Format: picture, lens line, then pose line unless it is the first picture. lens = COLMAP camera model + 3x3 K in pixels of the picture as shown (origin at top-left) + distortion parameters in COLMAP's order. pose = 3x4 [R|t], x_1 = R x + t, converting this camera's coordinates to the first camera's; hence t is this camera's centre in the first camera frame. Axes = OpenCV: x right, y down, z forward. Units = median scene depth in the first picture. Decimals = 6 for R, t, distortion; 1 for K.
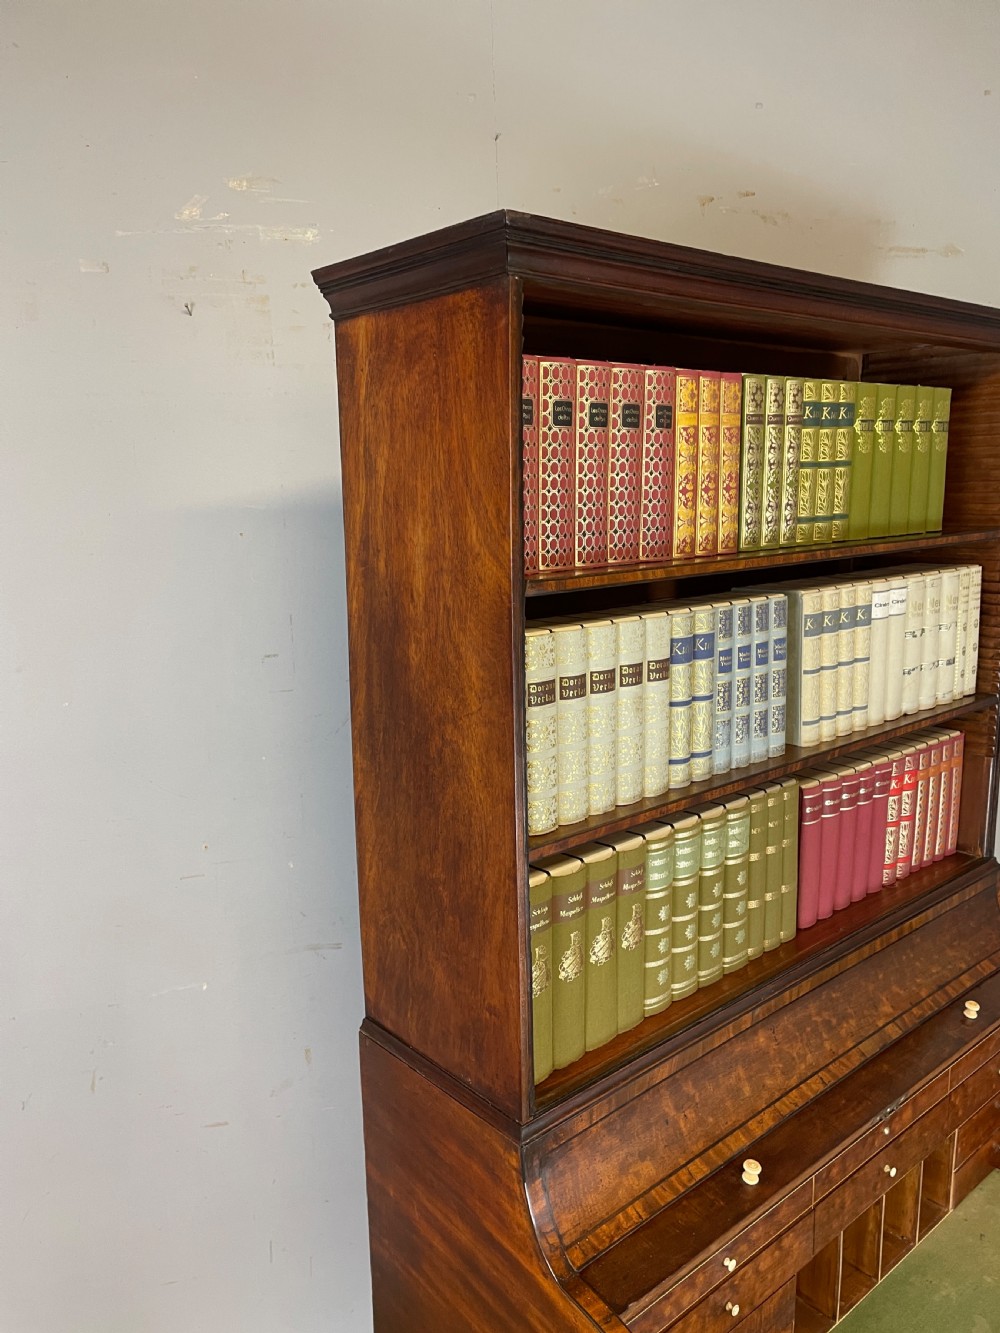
lens RADIAL K [[1000.0, 0, 502.7], [0, 1000.0, 677.4], [0, 0, 1]] dist [0.090456, -0.113552]
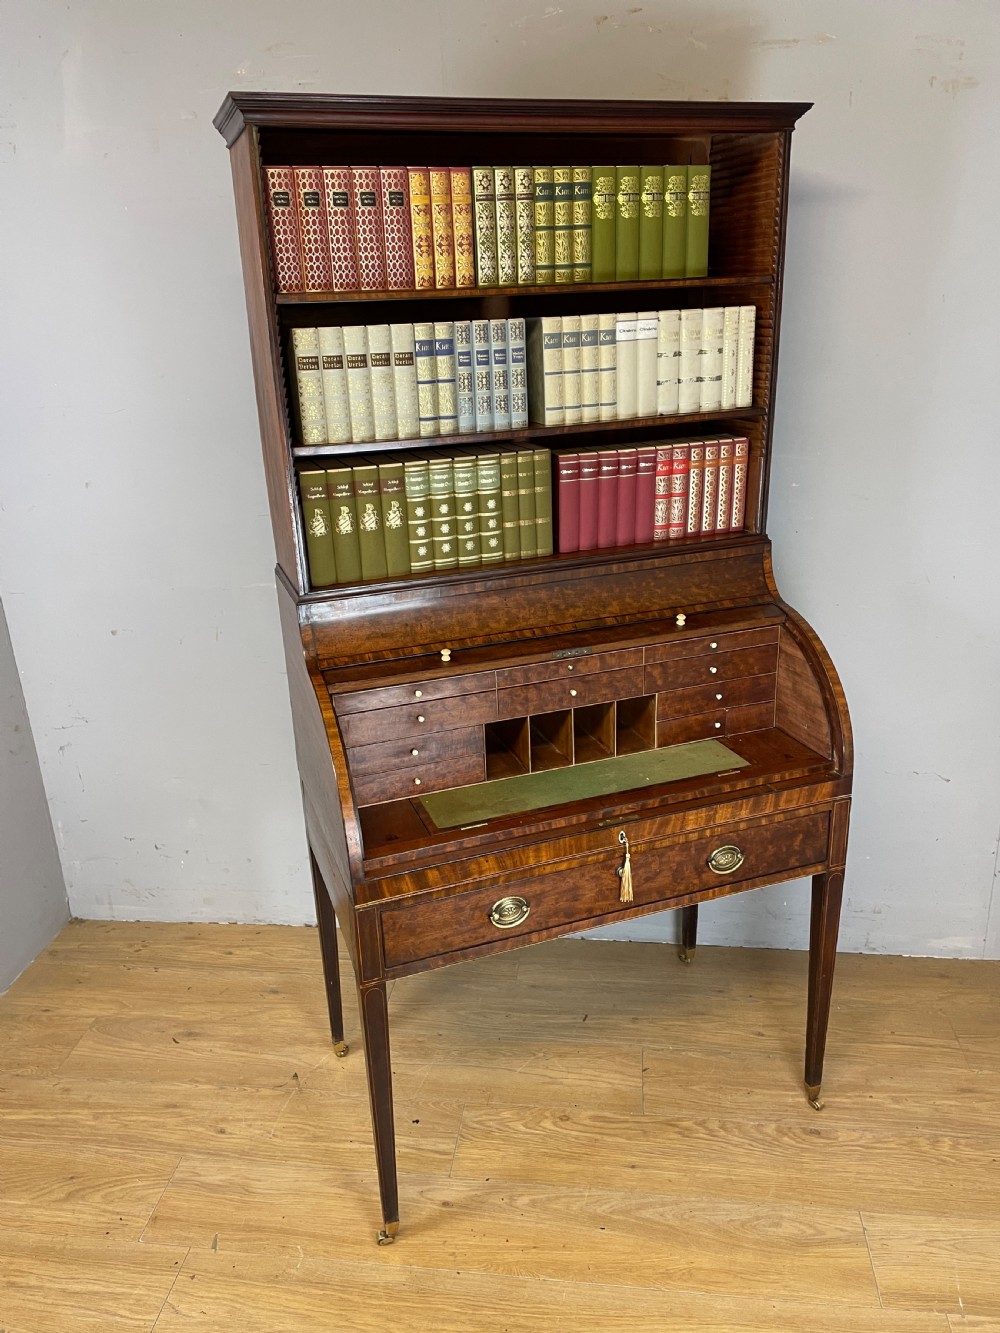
lens RADIAL K [[1000.0, 0, 496.3], [0, 1000.0, 663.8], [0, 0, 1]] dist [0.090456, -0.113552]
pose [[0.932046, 0.109676, -0.345343, 0.870064], [-0.049894, 0.982858, 0.177485, 0.173359], [0.358889, -0.148194, 0.921541, -0.545675]]
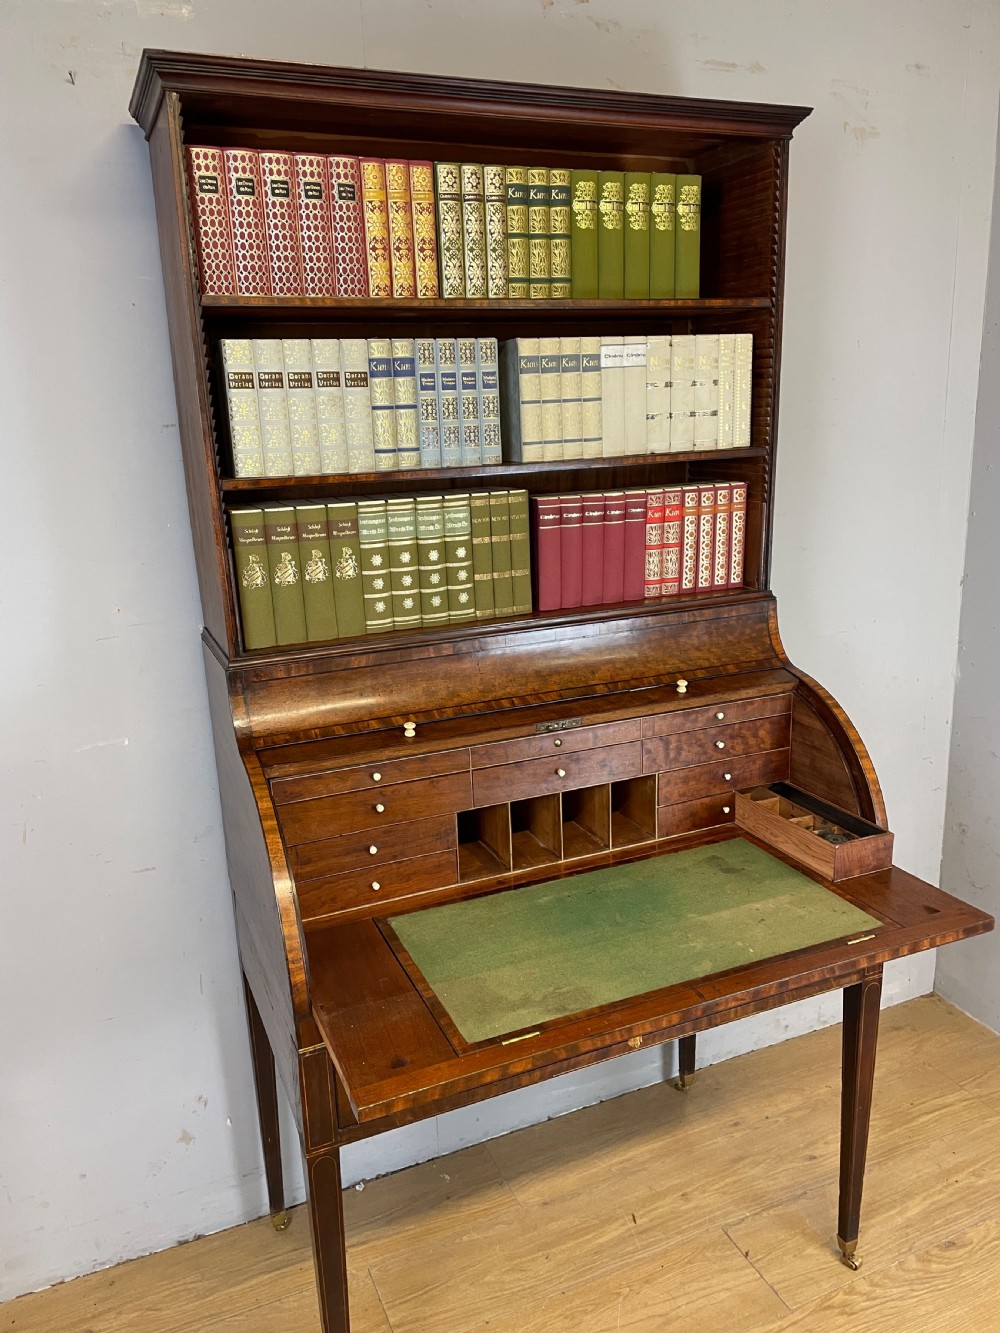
lens RADIAL K [[1000.0, 0, 505.3], [0, 1000.0, 675.1], [0, 0, 1]] dist [0.090456, -0.113552]
pose [[0.953839, 0.066171, -0.292937, 0.743220], [-0.042430, 0.995333, 0.086676, 0.256926], [0.297305, -0.070246, 0.952195, -0.315923]]
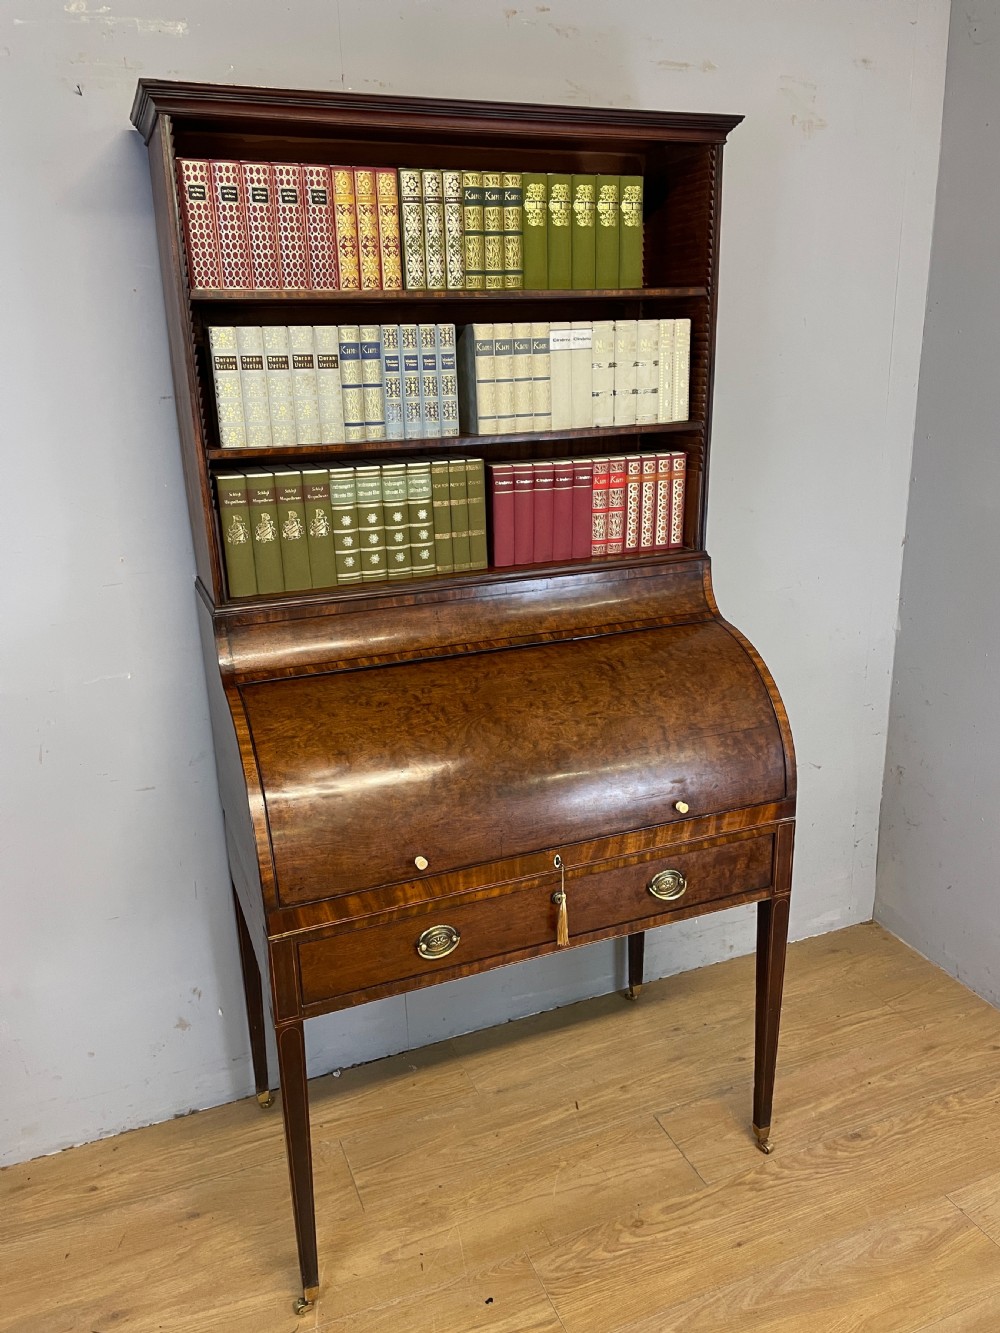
lens RADIAL K [[1000.0, 0, 501.5], [0, 1000.0, 655.5], [0, 0, 1]] dist [0.090456, -0.113552]
pose [[0.946213, 0.093696, -0.309681, 0.896305], [-0.057324, 0.990556, 0.124549, 0.225854], [0.318426, -0.100098, 0.942648, -0.468557]]
